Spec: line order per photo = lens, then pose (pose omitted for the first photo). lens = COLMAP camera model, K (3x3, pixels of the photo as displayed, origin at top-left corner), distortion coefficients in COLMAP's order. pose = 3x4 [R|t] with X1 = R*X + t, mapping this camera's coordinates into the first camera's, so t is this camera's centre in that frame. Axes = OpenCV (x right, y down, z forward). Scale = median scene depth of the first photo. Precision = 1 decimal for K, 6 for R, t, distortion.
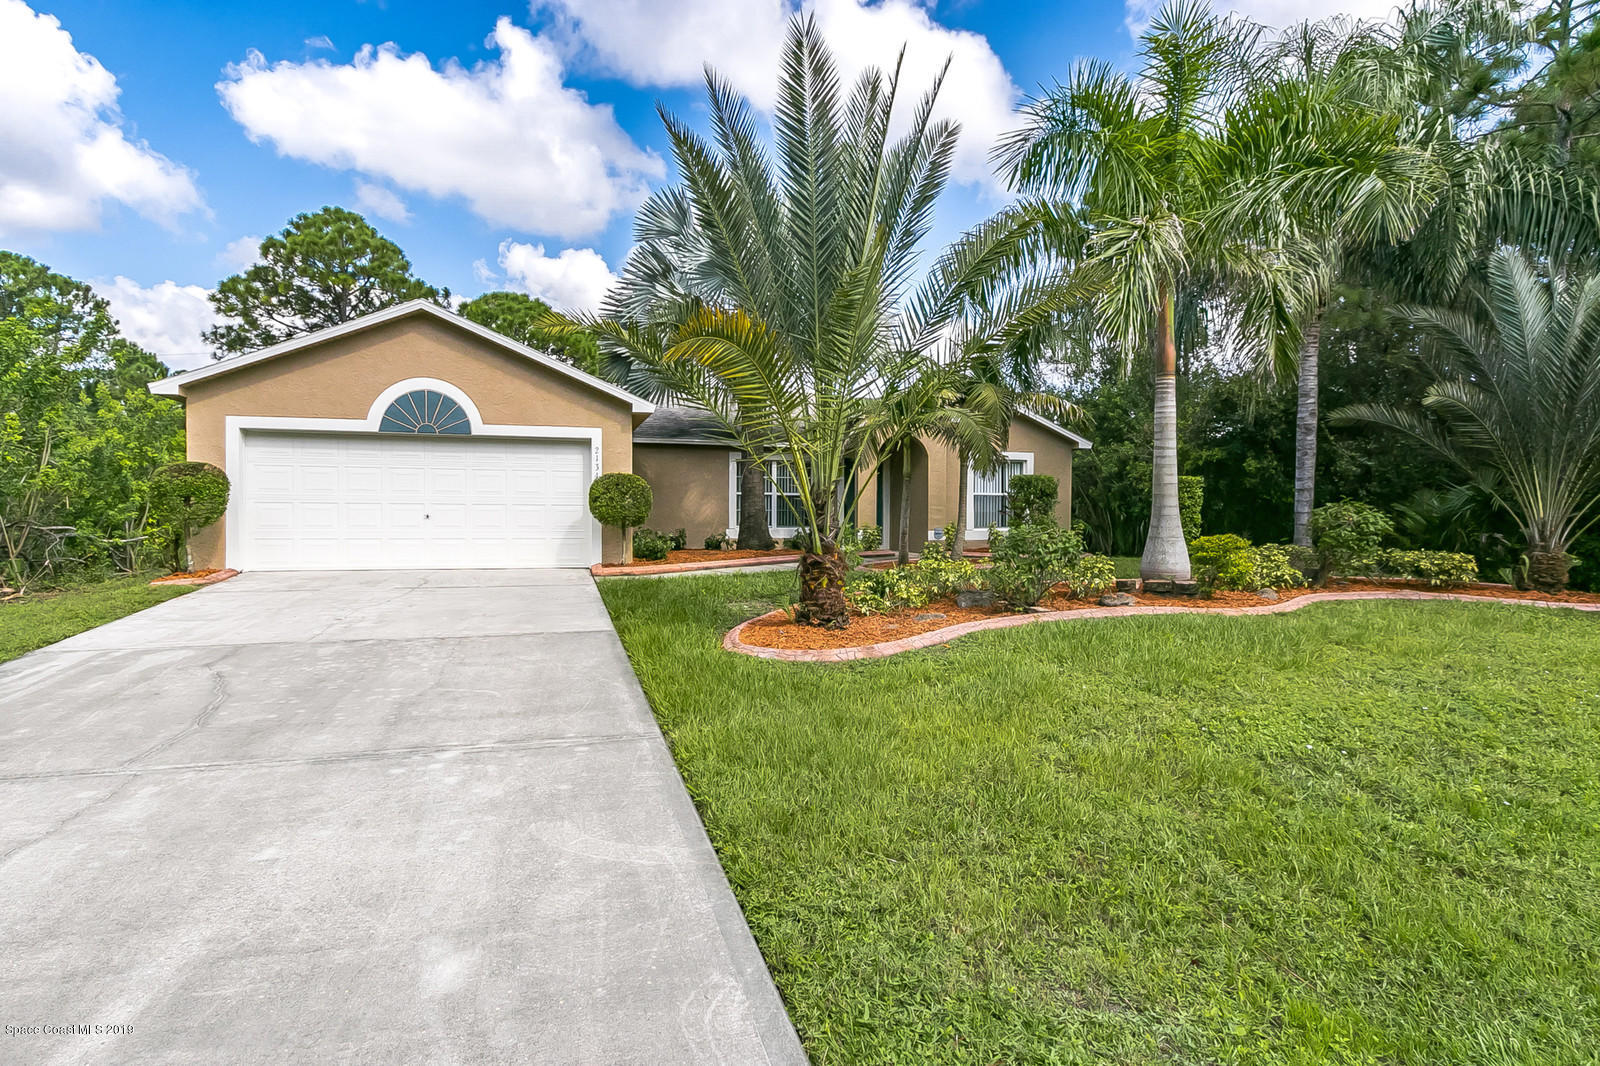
lens RADIAL K [[852.1, 0, 800.0], [0, 852.1, 531.6], [0, 0, 1]] dist [0.012079, -0.005377]
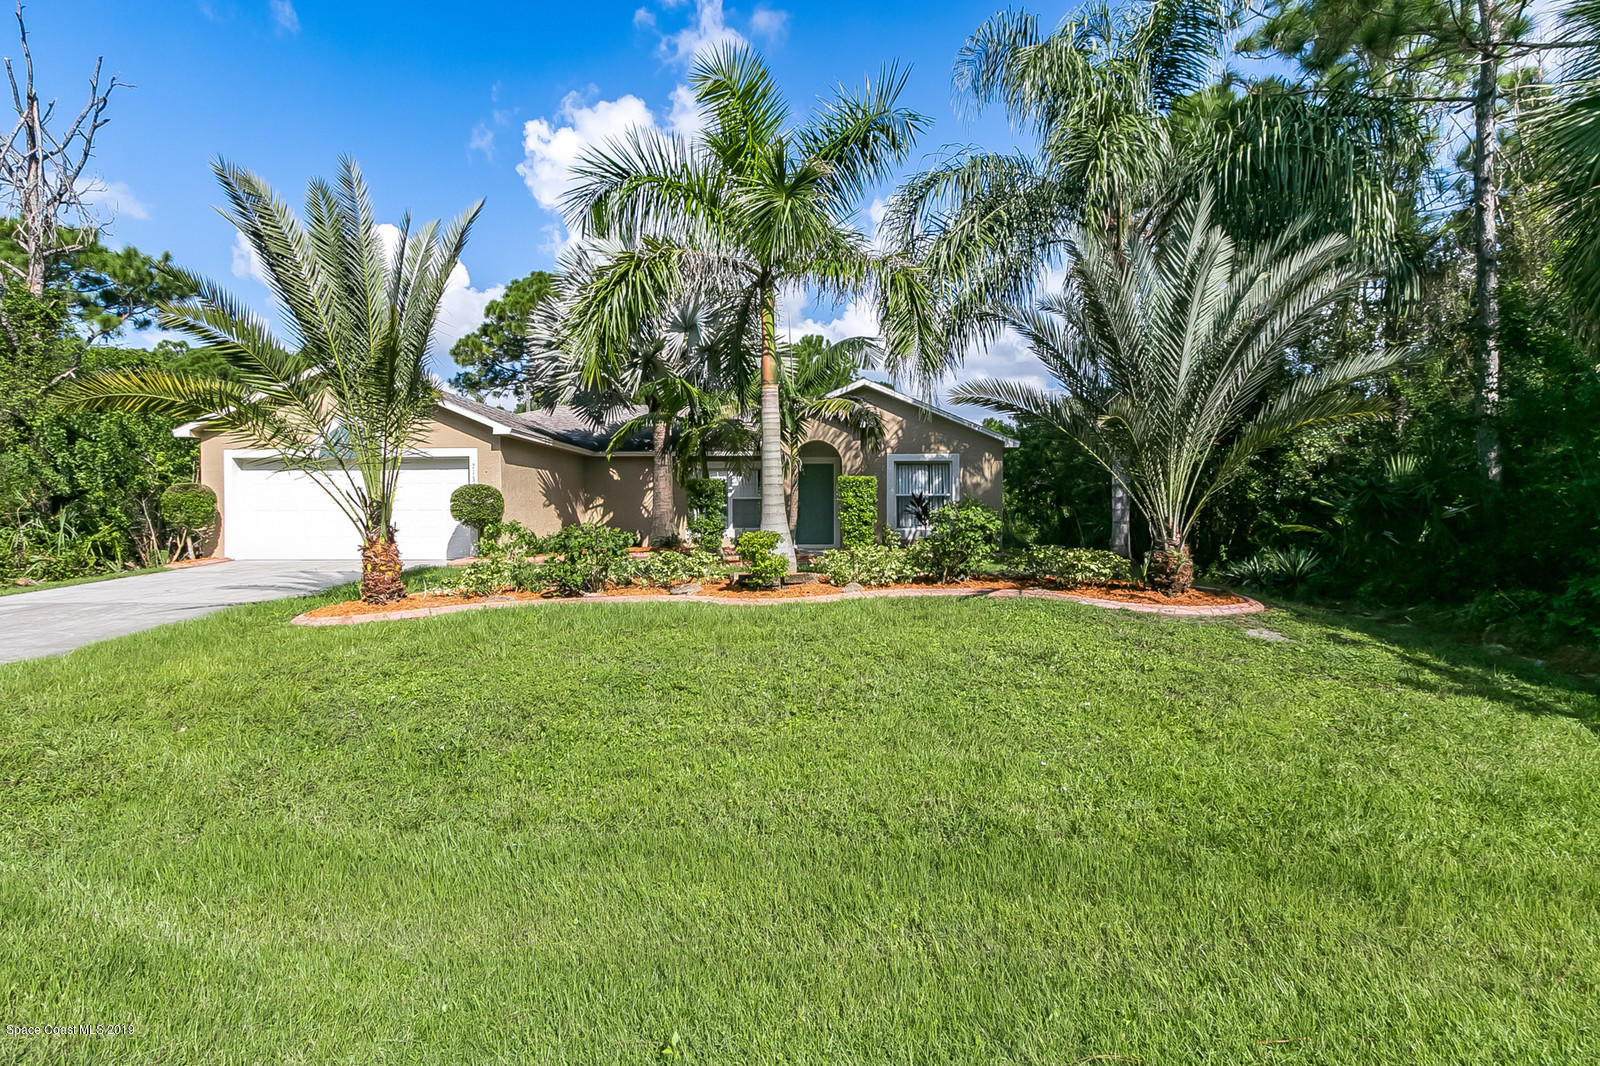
lens RADIAL K [[823.4, 0, 799.5], [0, 823.4, 528.2], [0, 0, 1]] dist [0.003846, 0.000212]
pose [[0.941835, -0.003434, -0.336059, 0.538716], [0.000733, 0.999966, -0.008164, 0.005355], [0.336076, 0.007443, 0.941805, 0.023655]]
